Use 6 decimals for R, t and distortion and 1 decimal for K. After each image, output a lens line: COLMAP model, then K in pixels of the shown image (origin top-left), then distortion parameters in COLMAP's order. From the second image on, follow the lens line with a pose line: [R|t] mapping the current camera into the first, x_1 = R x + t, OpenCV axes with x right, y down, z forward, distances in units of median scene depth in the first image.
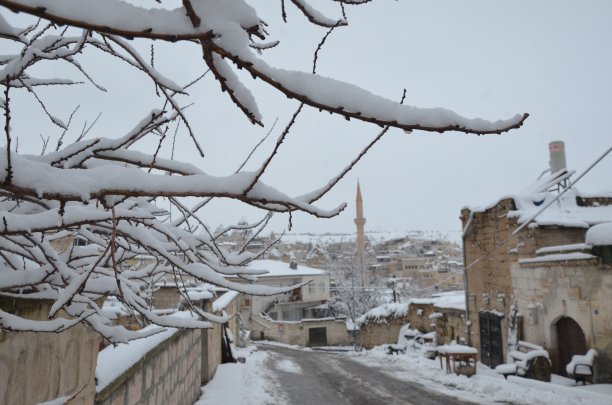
lens RADIAL K [[474.4, 0, 306.0], [0, 474.4, 202.5], [0, 0, 1]] dist [-0.160389, 0.118641]
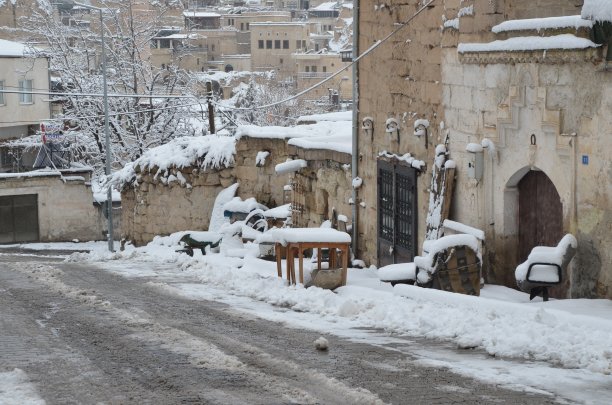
lens RADIAL K [[1263.0, 0, 306.0], [0, 1263.0, 202.5], [0, 0, 1]] dist [0.397785, 0.228103]
pose [[0.971018, -0.008234, 0.238866, 0.010430], [-0.054283, 0.965692, 0.253954, -0.025133], [-0.232762, -0.259560, 0.937257, -0.124295]]
